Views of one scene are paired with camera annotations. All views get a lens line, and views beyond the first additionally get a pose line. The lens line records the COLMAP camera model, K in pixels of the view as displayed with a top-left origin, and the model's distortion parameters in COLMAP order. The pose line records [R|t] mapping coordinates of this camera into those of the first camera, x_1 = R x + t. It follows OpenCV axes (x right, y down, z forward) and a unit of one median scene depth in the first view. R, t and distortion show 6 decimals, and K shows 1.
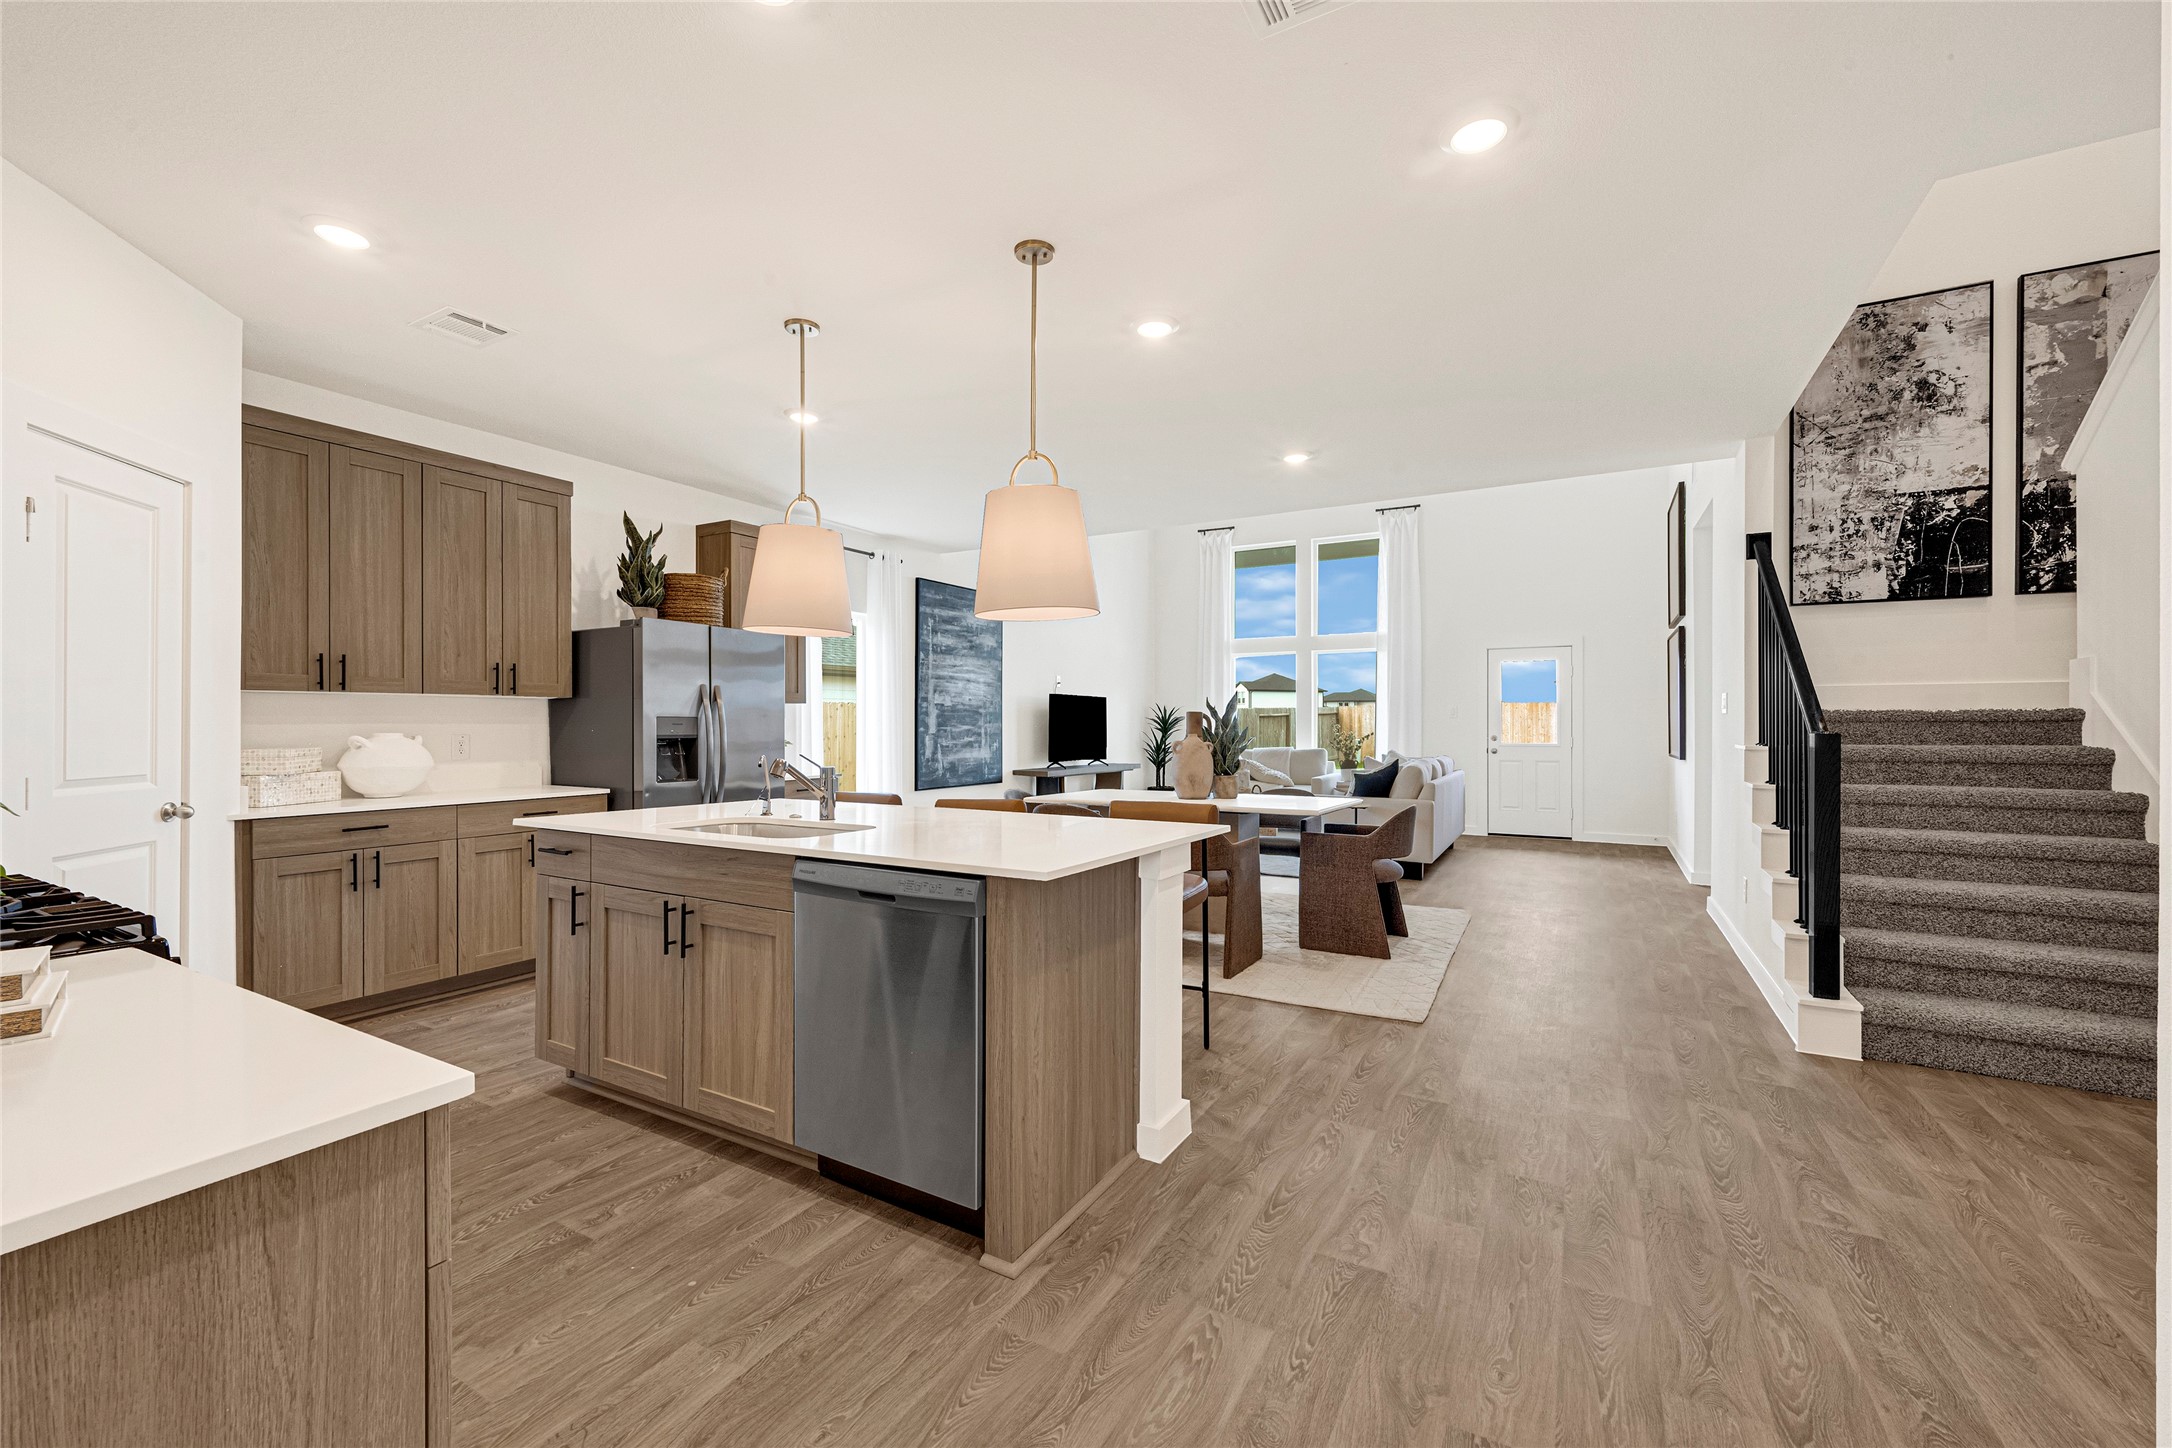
lens RADIAL K [[882.6, 0, 1088.0], [0, 882.6, 722.9], [0, 0, 1]] dist [-0.002290, 0.000372]
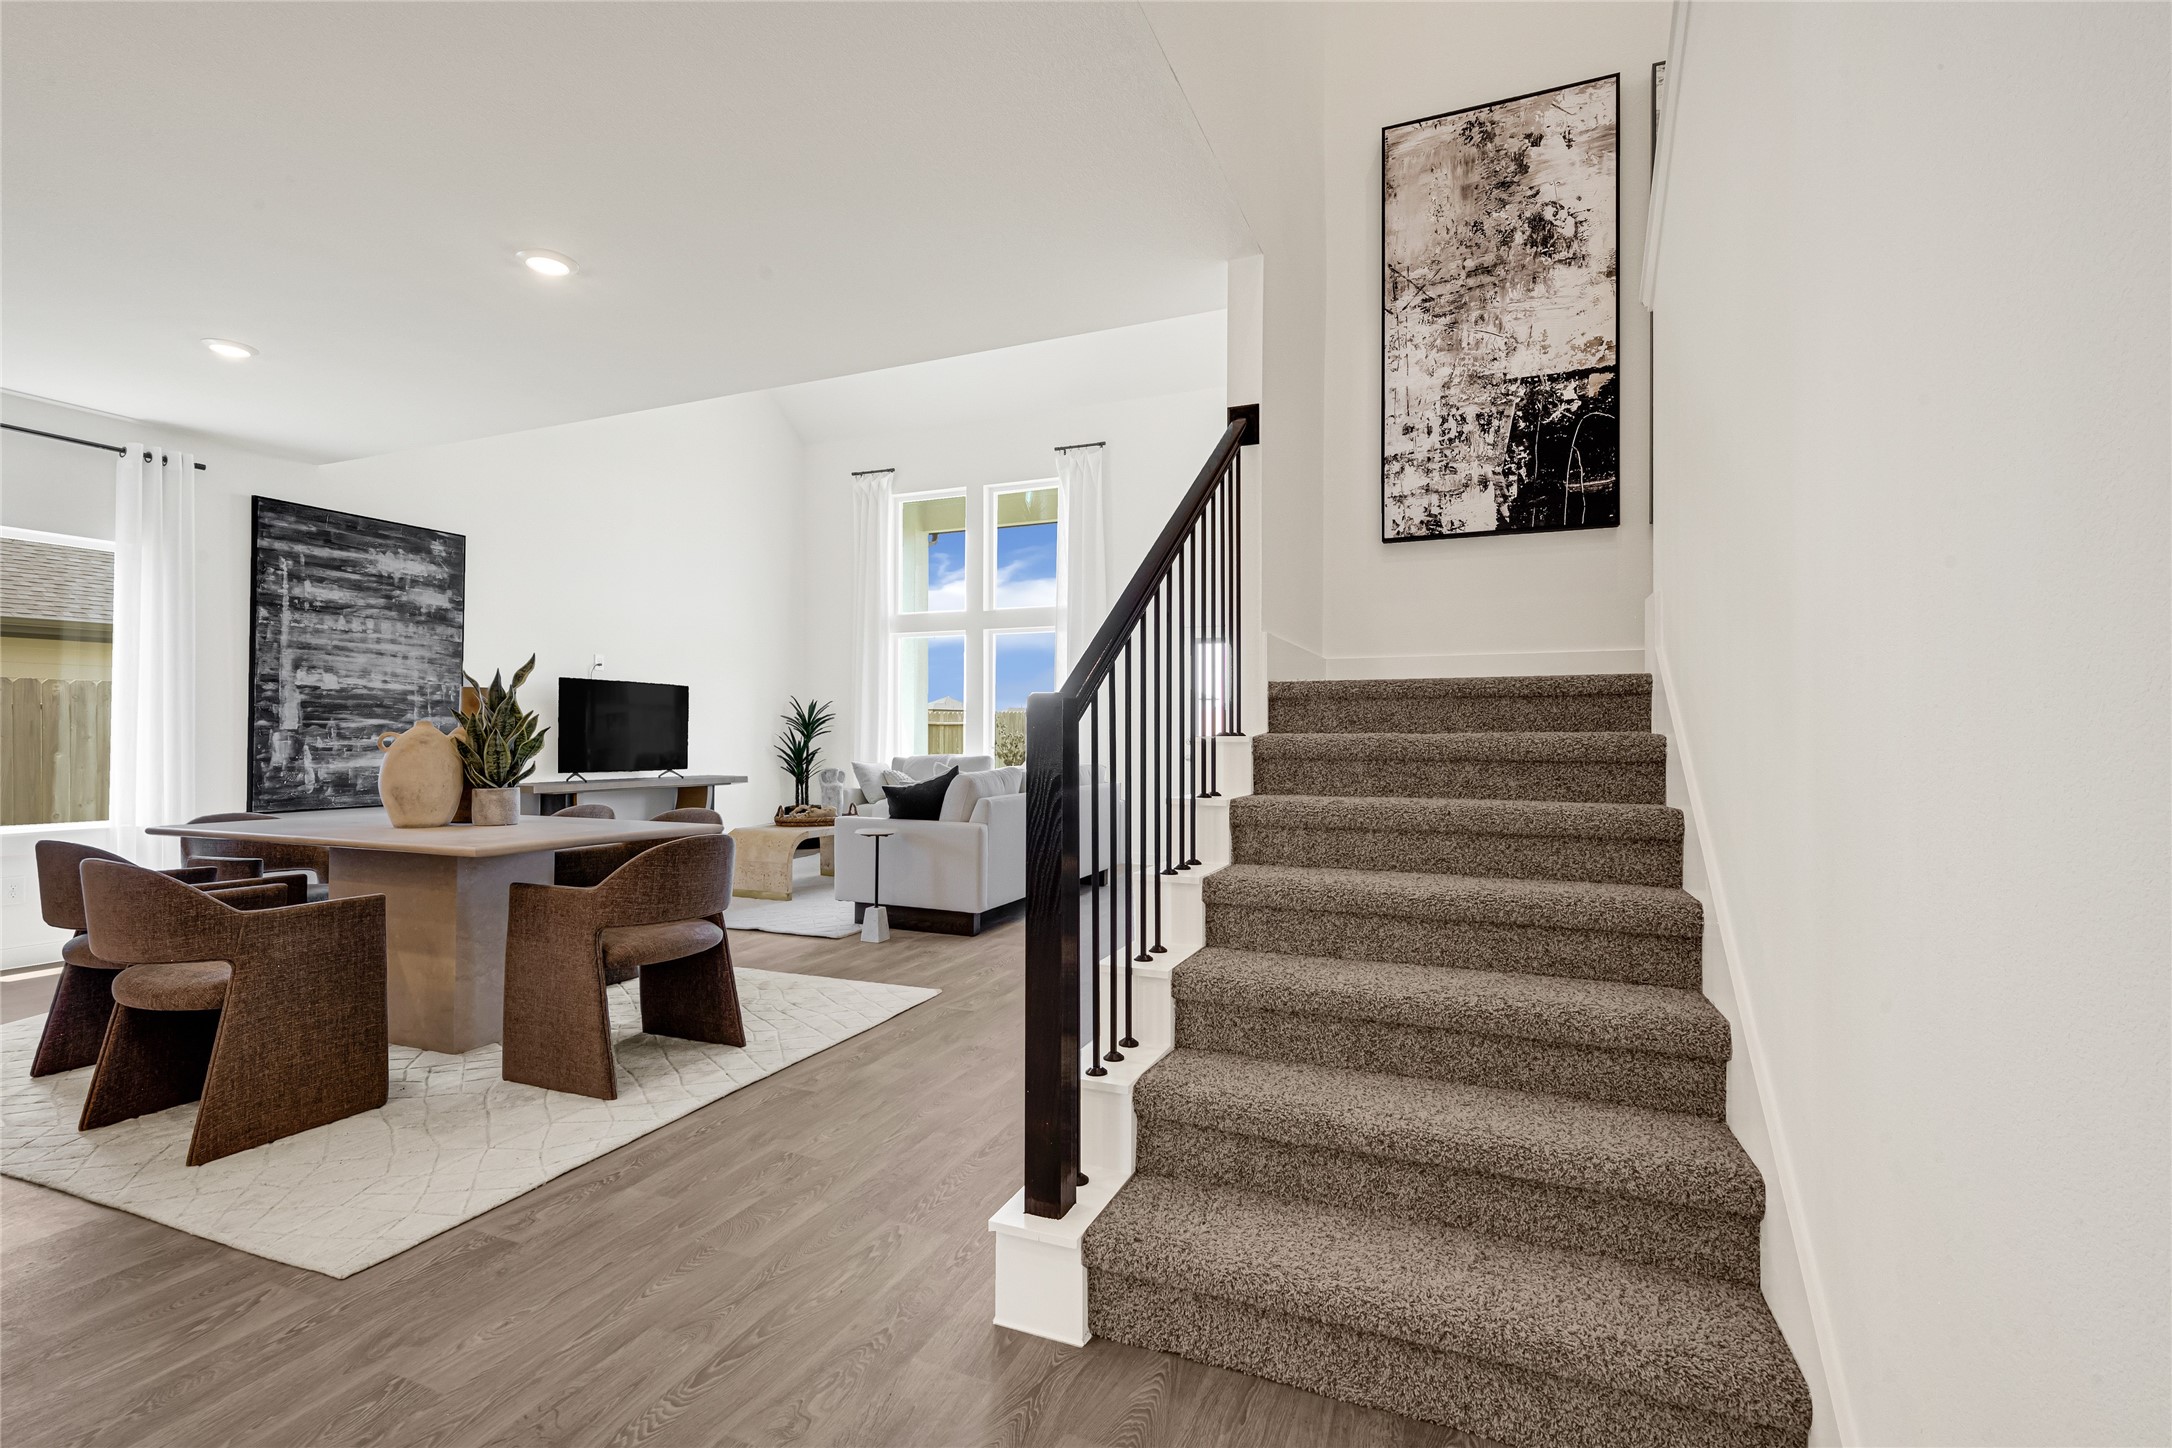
lens RADIAL K [[980.3, 0, 1093.7], [0, 980.3, 728.0], [0, 0, 1]] dist [-0.000289, -0.001241]
pose [[0.992991, 0.003229, 0.118142, 0.560759], [-0.002411, 0.999972, -0.007062, 0.023953], [-0.118162, 0.006727, 0.992972, 0.302699]]
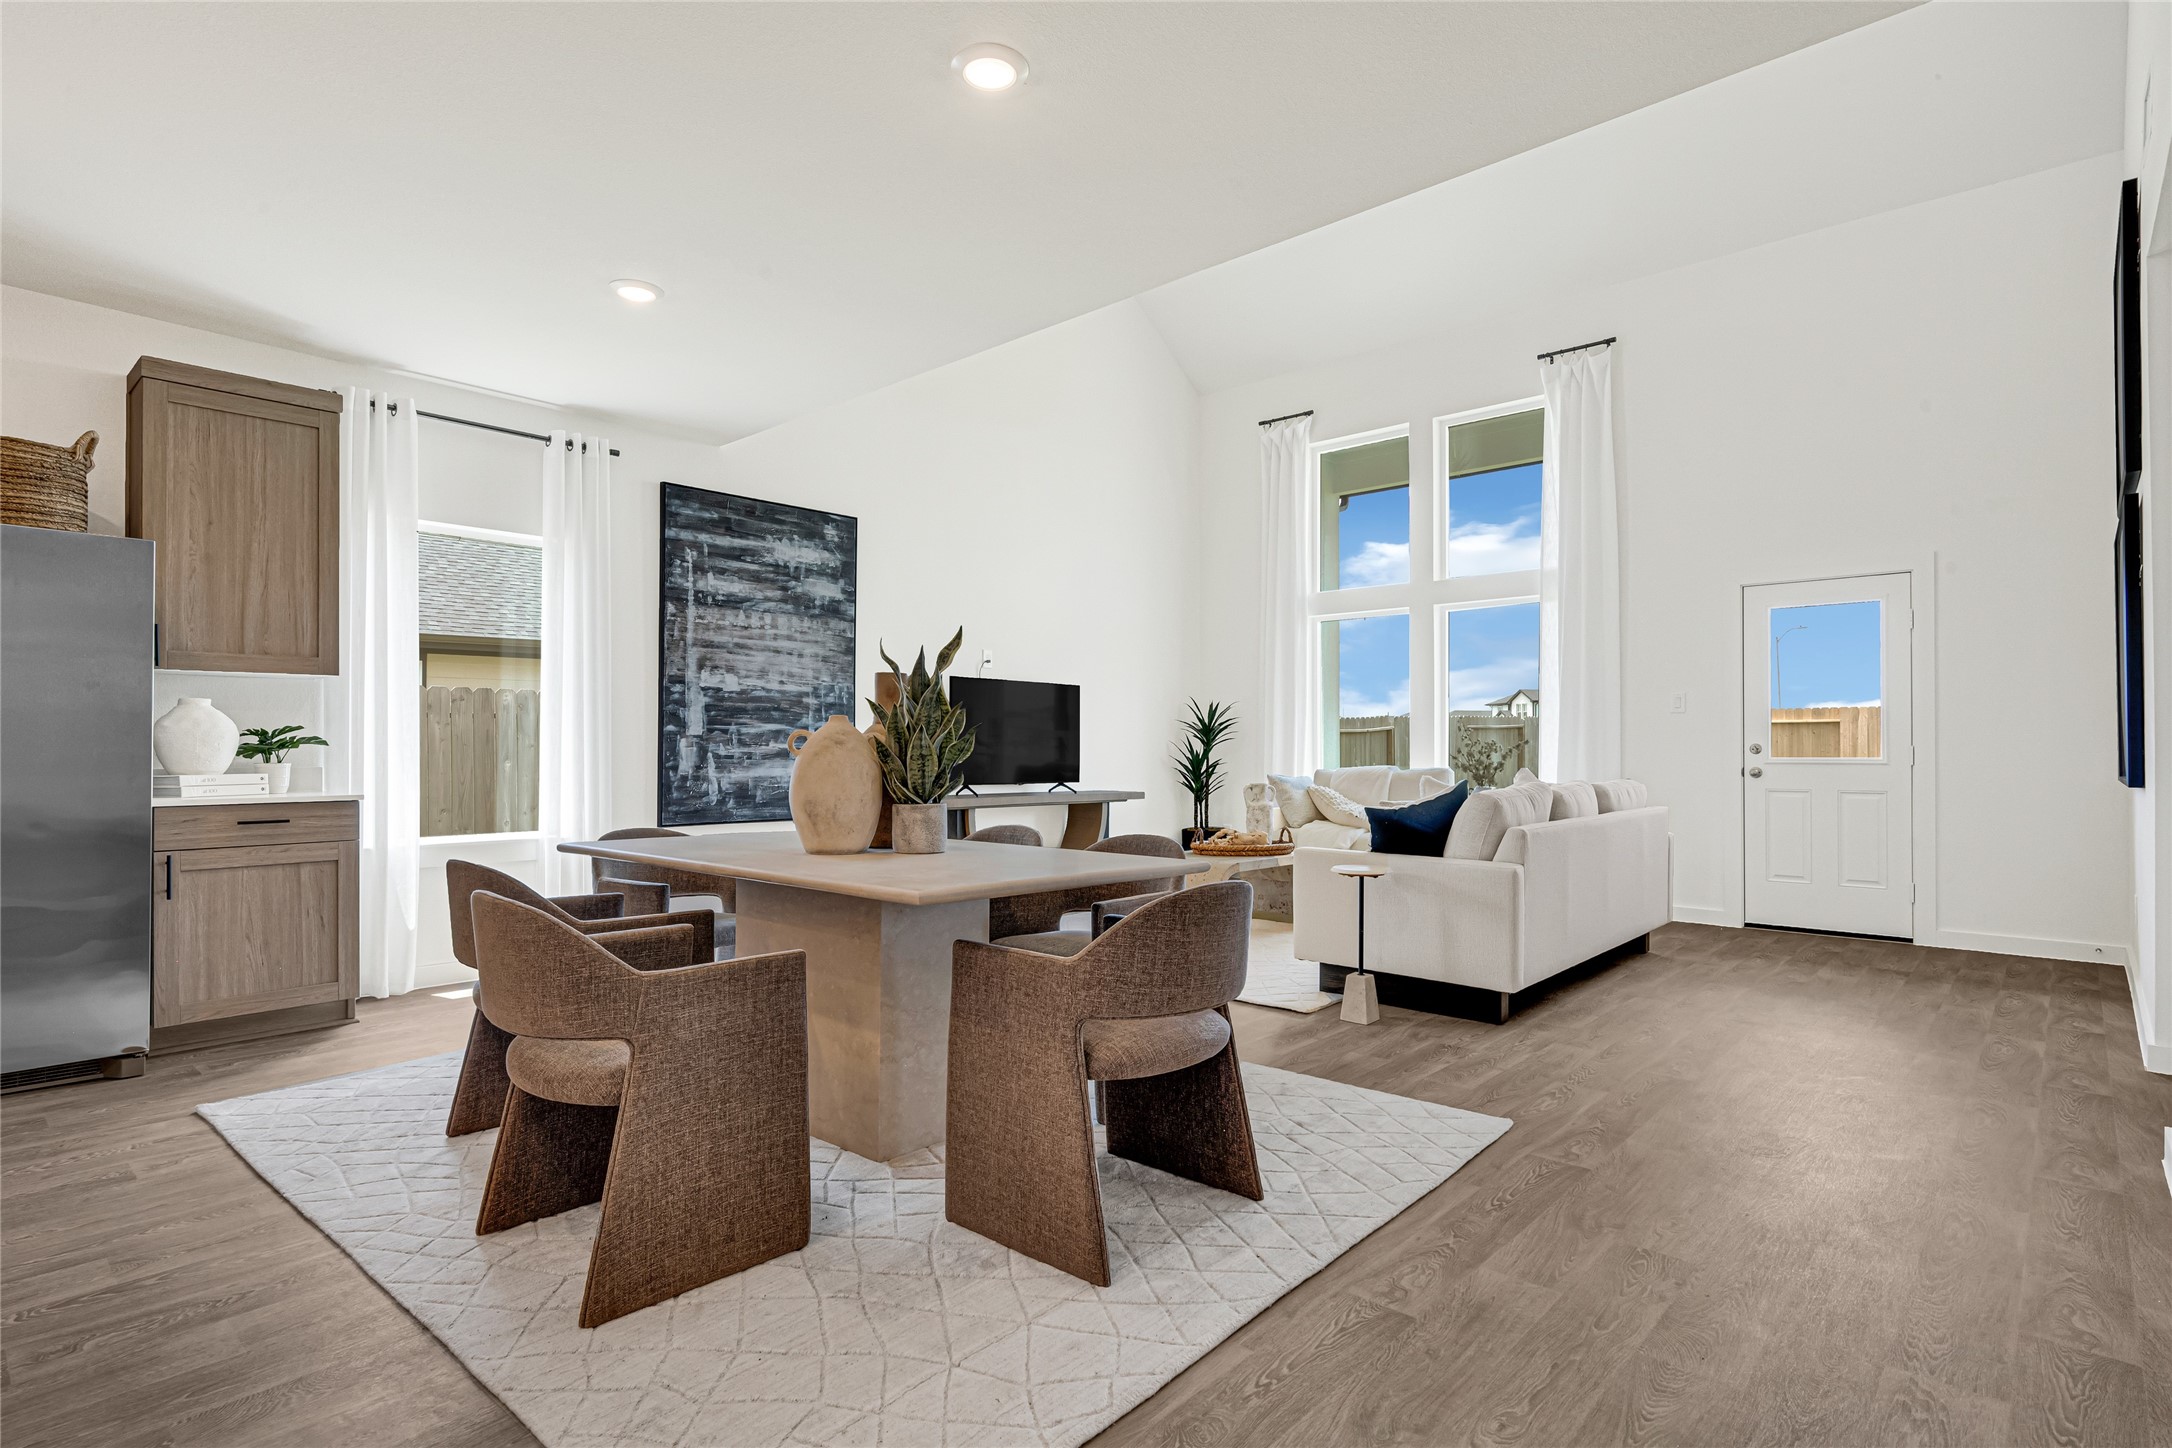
lens RADIAL K [[1087.9, 0, 1084.1], [0, 1087.9, 741.0], [0, 0, 1]] dist [-0.003816, 0.001314]
pose [[0.974708, -0.001114, -0.223481, 0.422442], [-0.000247, 0.999982, -0.006063, 0.033606], [0.223484, 0.005965, 0.974689, 0.519087]]
